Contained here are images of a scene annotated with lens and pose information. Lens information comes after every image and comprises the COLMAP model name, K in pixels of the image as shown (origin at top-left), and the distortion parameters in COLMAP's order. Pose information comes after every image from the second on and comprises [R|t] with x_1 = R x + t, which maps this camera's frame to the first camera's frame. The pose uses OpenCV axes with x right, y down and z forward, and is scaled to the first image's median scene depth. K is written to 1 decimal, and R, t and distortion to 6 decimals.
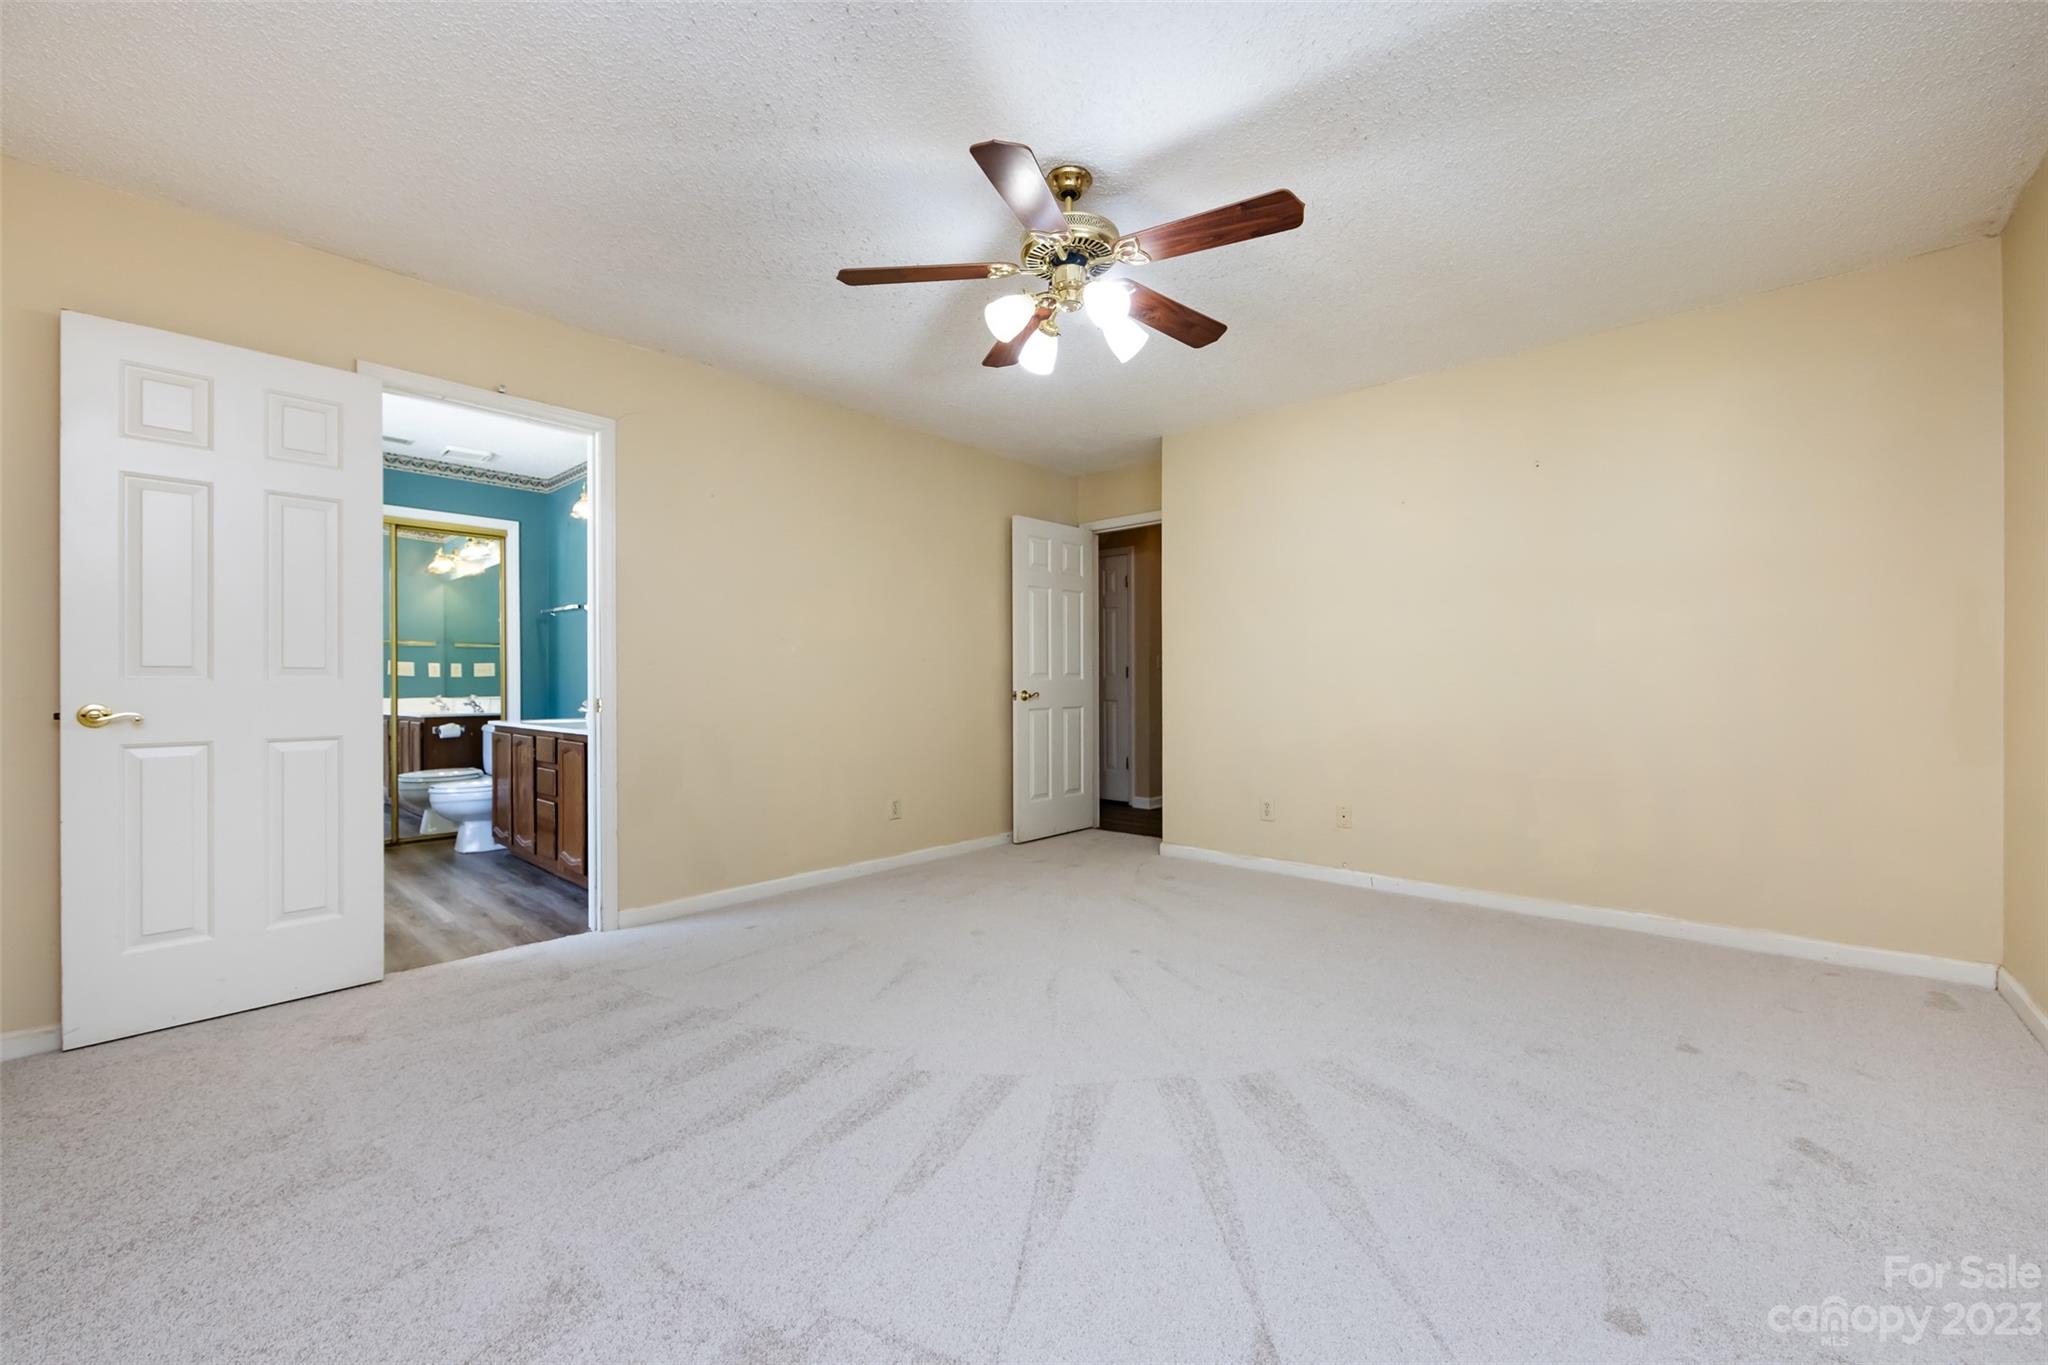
lens RADIAL K [[814.4, 0, 1022.7], [0, 814.4, 671.0], [0, 0, 1]] dist [-0.001802, -0.000191]
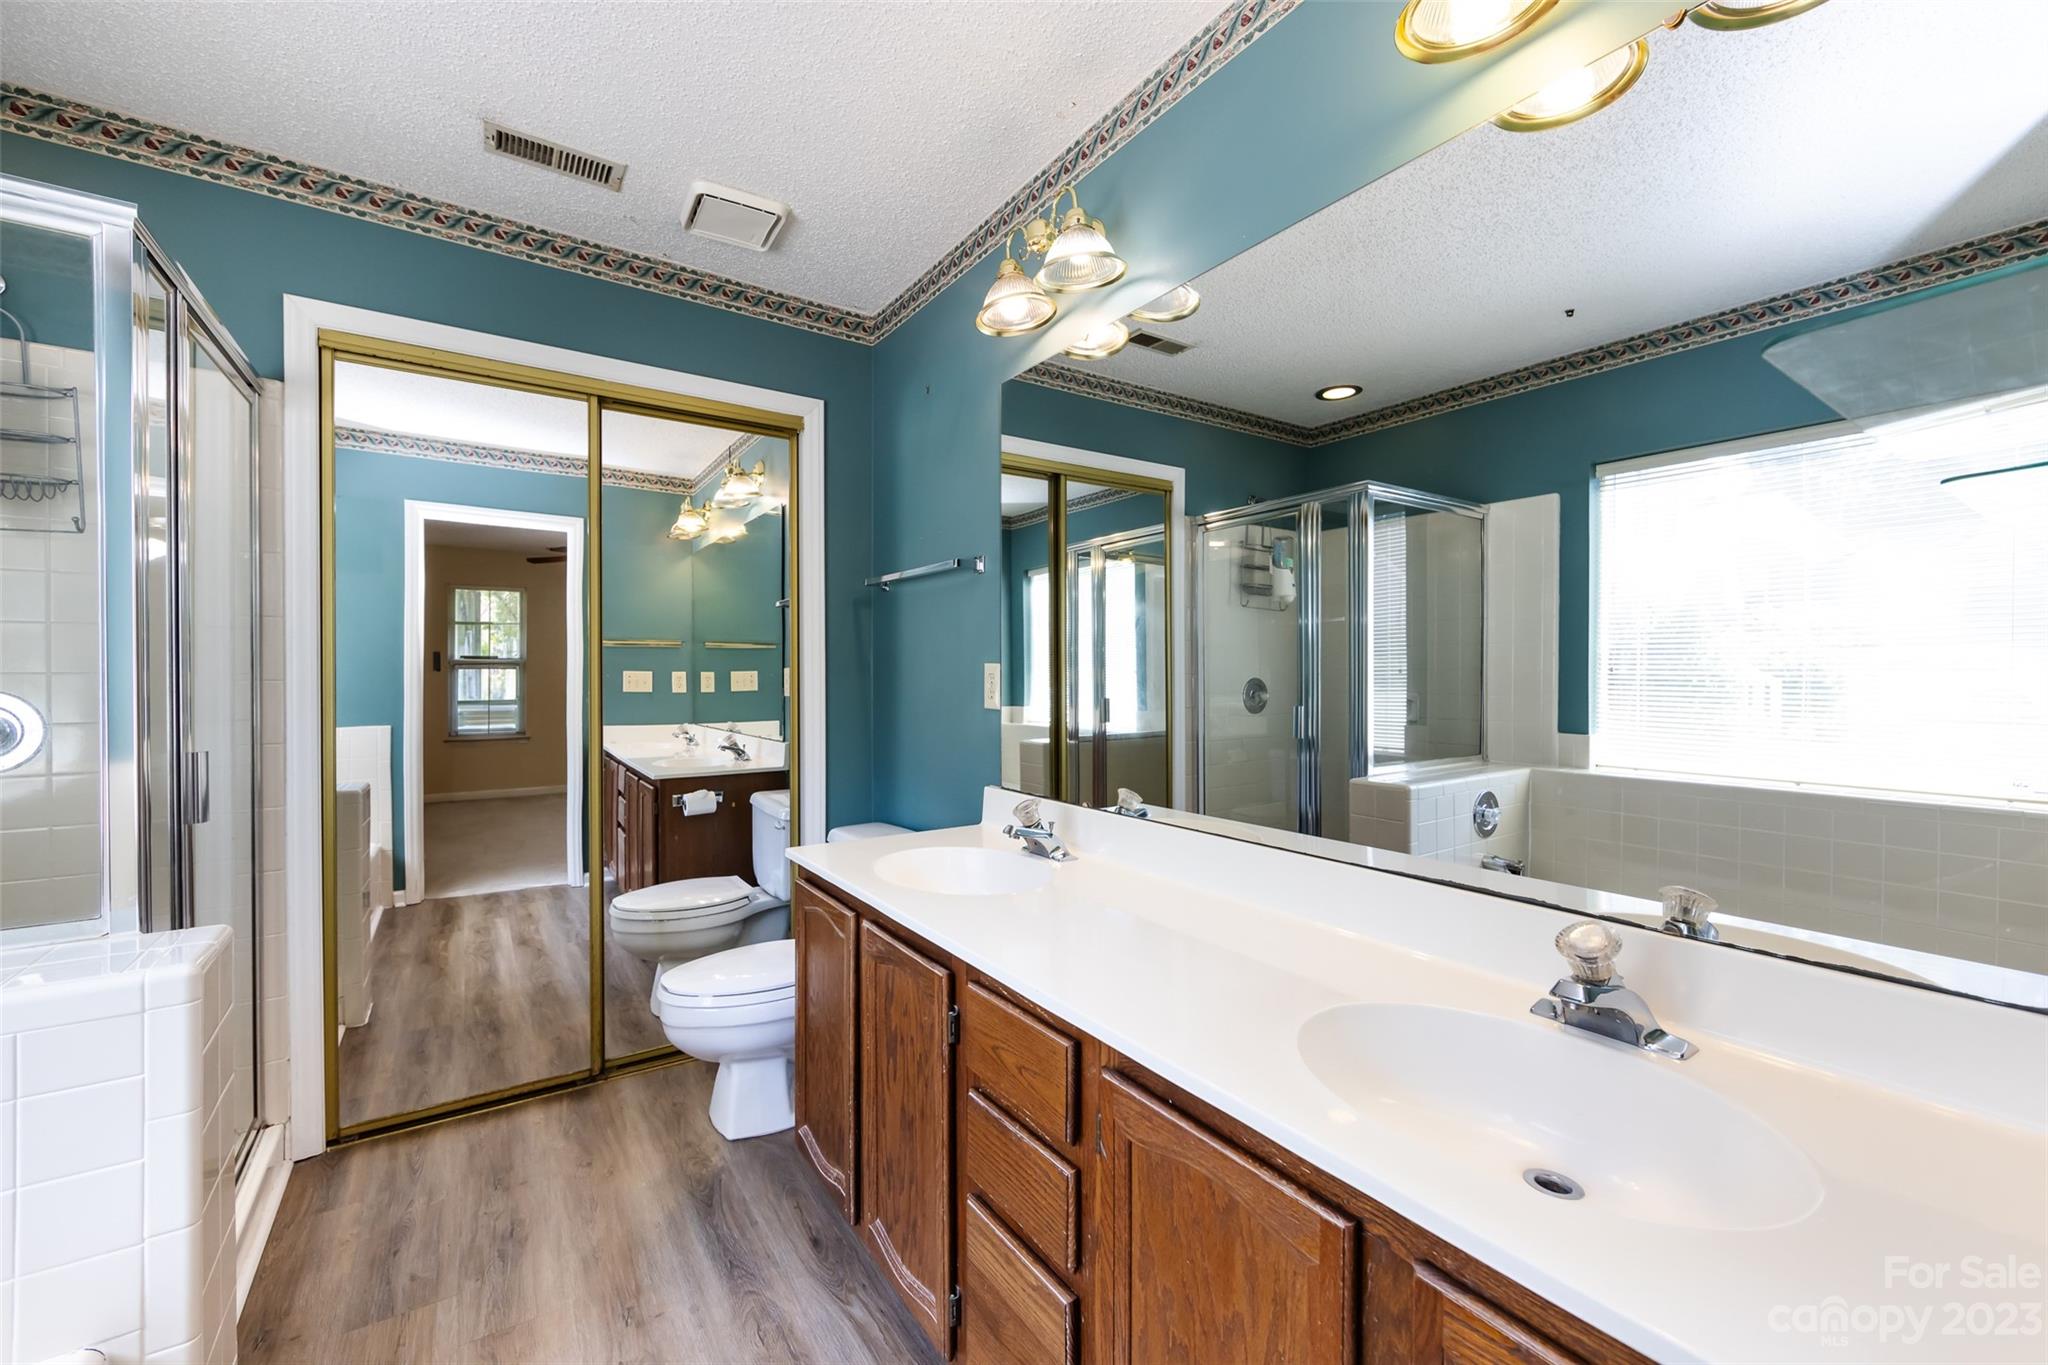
lens RADIAL K [[814.4, 0, 1021.3], [0, 814.4, 669.9], [0, 0, 1]] dist [-0.001802, -0.000191]
pose [[0.972463, 0.006118, -0.232978, -0.336114], [-0.004101, 0.999950, 0.009139, -0.021094], [0.233022, -0.007932, 0.972439, 0.475176]]
